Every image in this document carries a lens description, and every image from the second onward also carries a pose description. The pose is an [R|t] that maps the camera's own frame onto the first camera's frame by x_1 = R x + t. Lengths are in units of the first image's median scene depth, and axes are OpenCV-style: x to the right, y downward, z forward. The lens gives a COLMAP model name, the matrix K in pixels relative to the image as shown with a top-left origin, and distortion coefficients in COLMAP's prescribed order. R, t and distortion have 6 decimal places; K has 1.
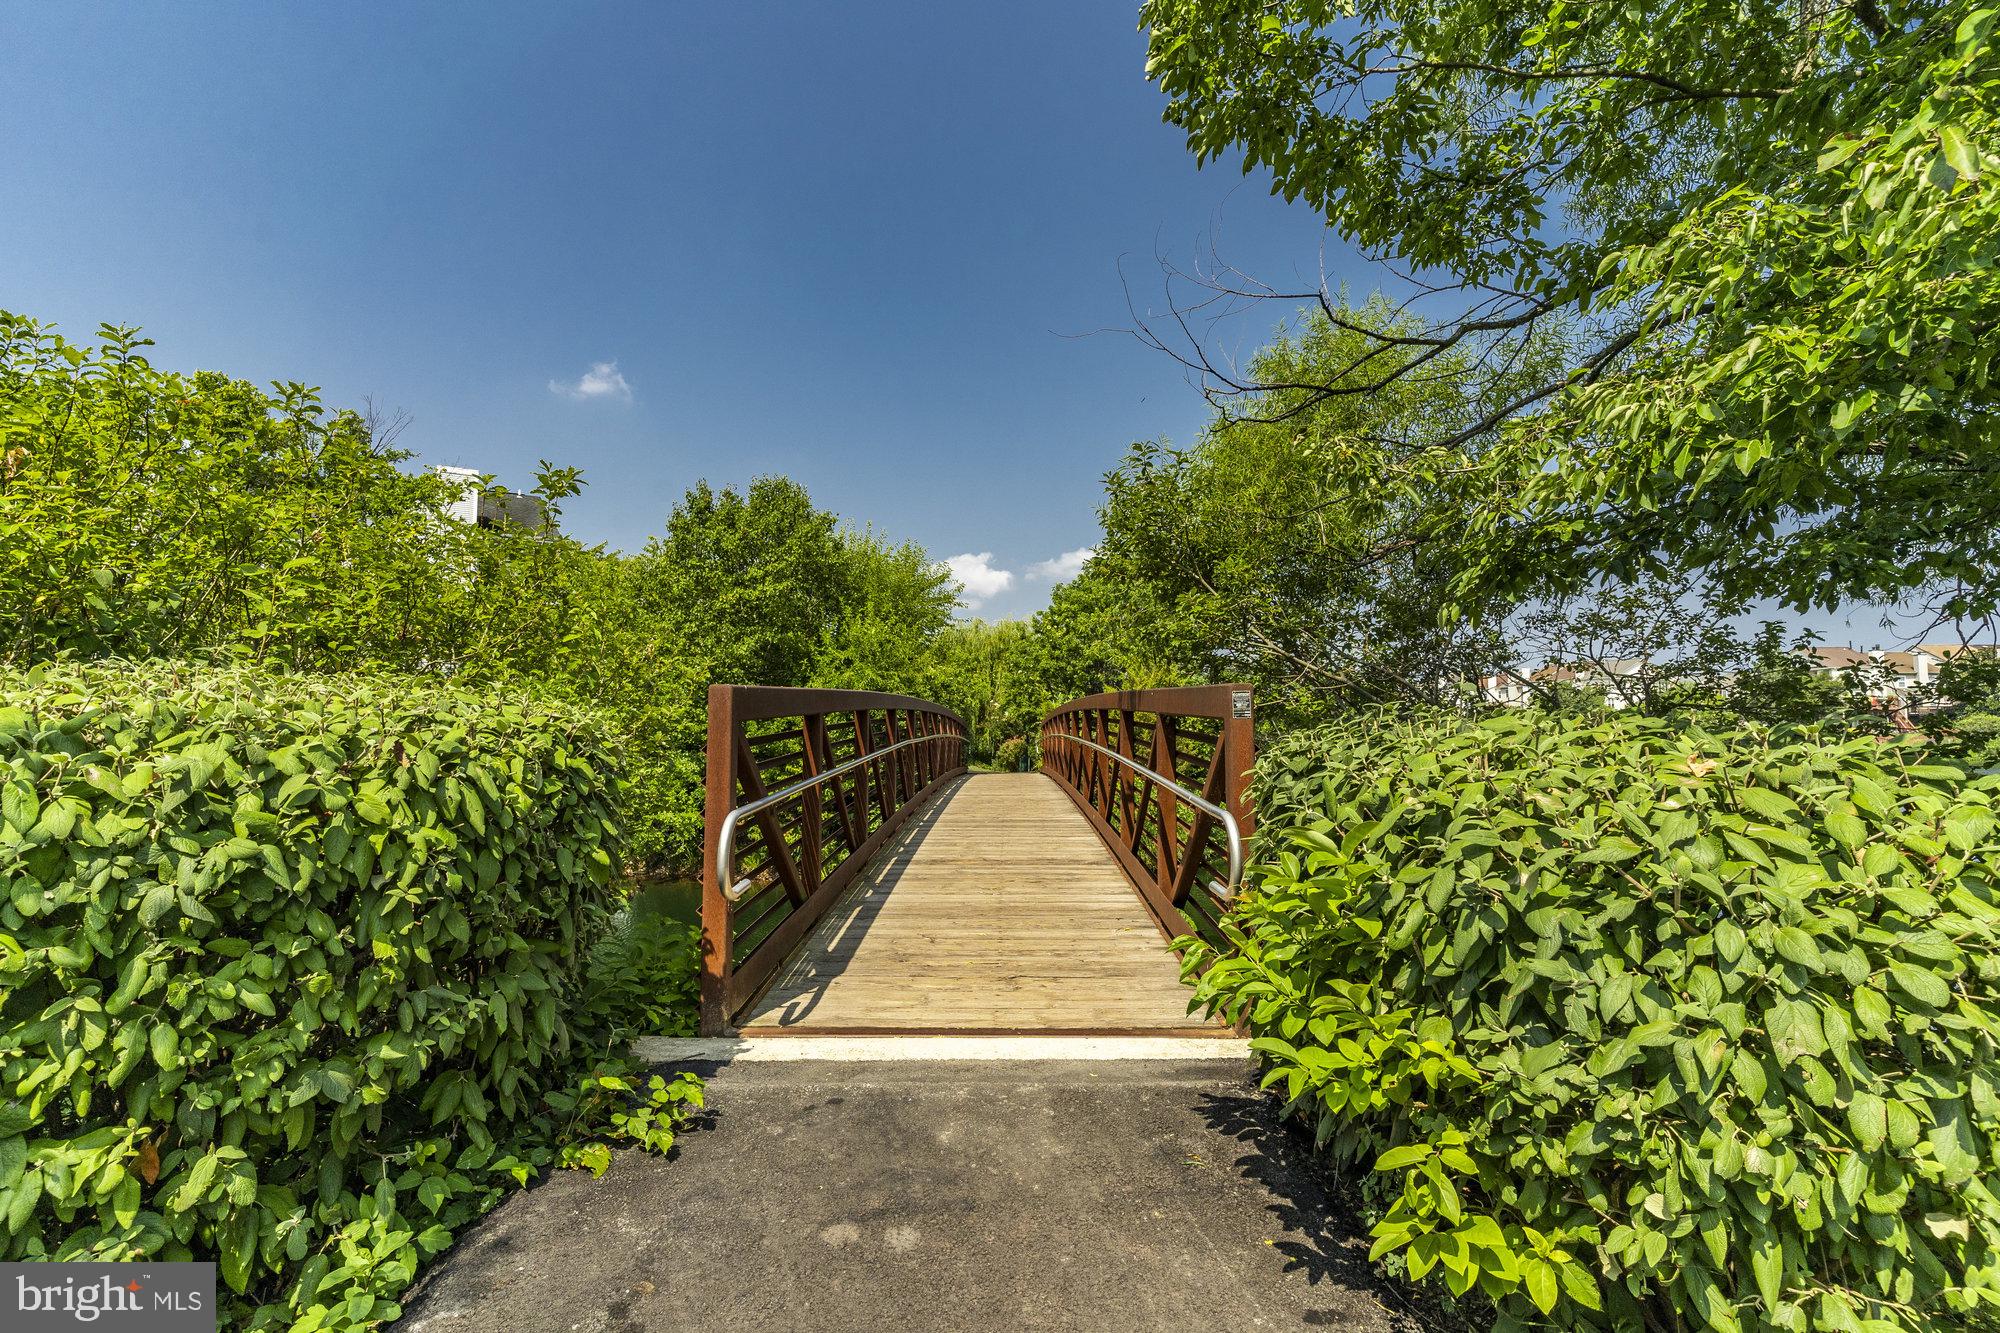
lens RADIAL K [[976.8, 0, 997.0], [0, 976.8, 672.7], [0, 0, 1]] dist [0.000849, -0.001413]
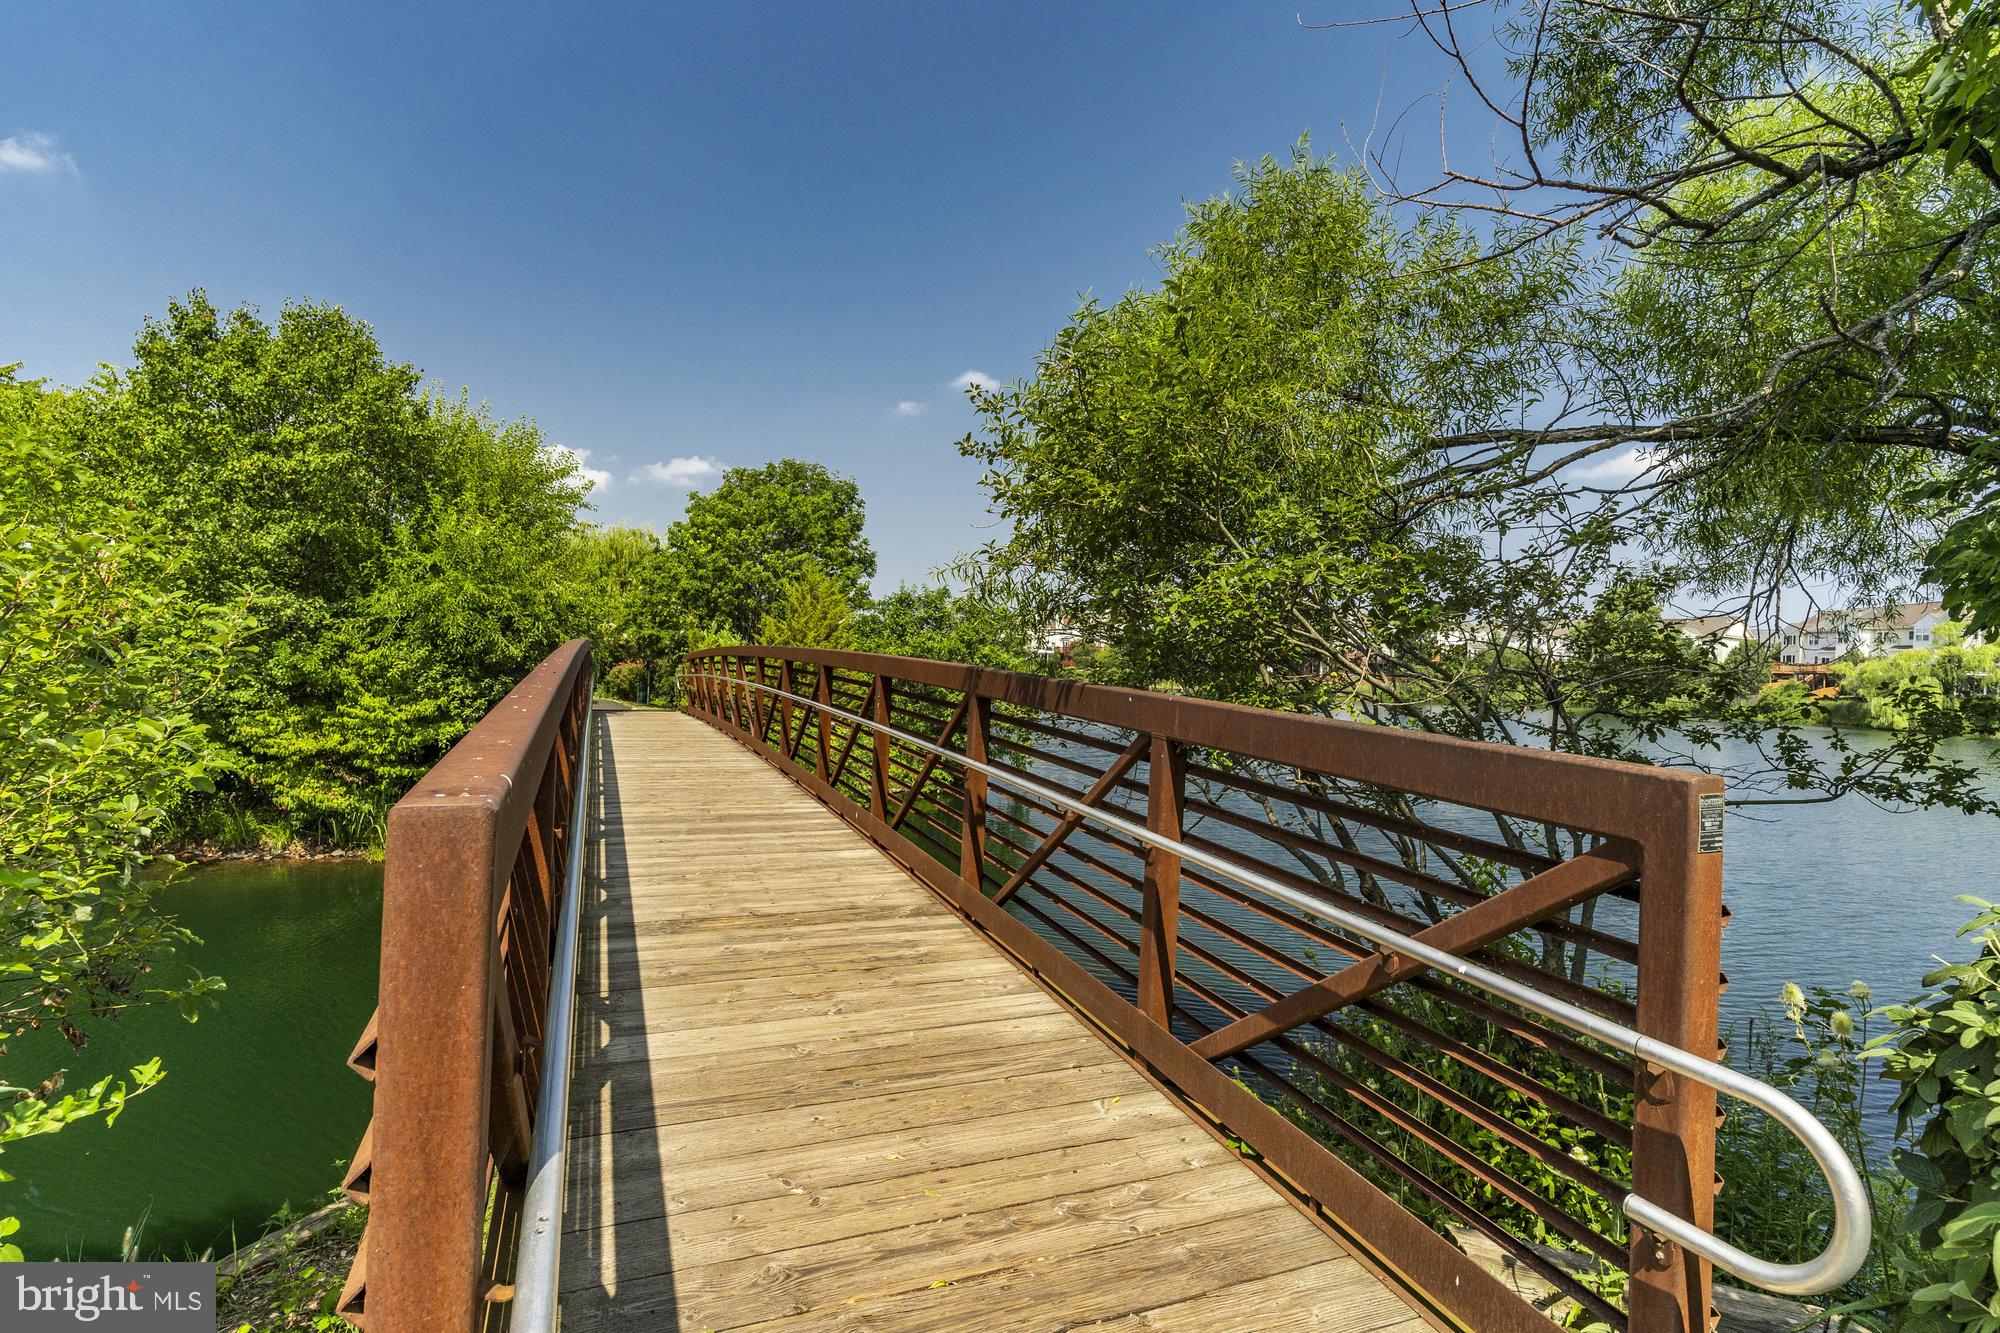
lens RADIAL K [[976.8, 0, 1005.7], [0, 976.8, 665.3], [0, 0, 1]] dist [0.000849, -0.001413]
pose [[0.920884, 0.030895, 0.388610, -0.035360], [-0.058133, 0.996592, 0.058527, -0.006164], [-0.385478, -0.076487, 0.919542, 0.121103]]
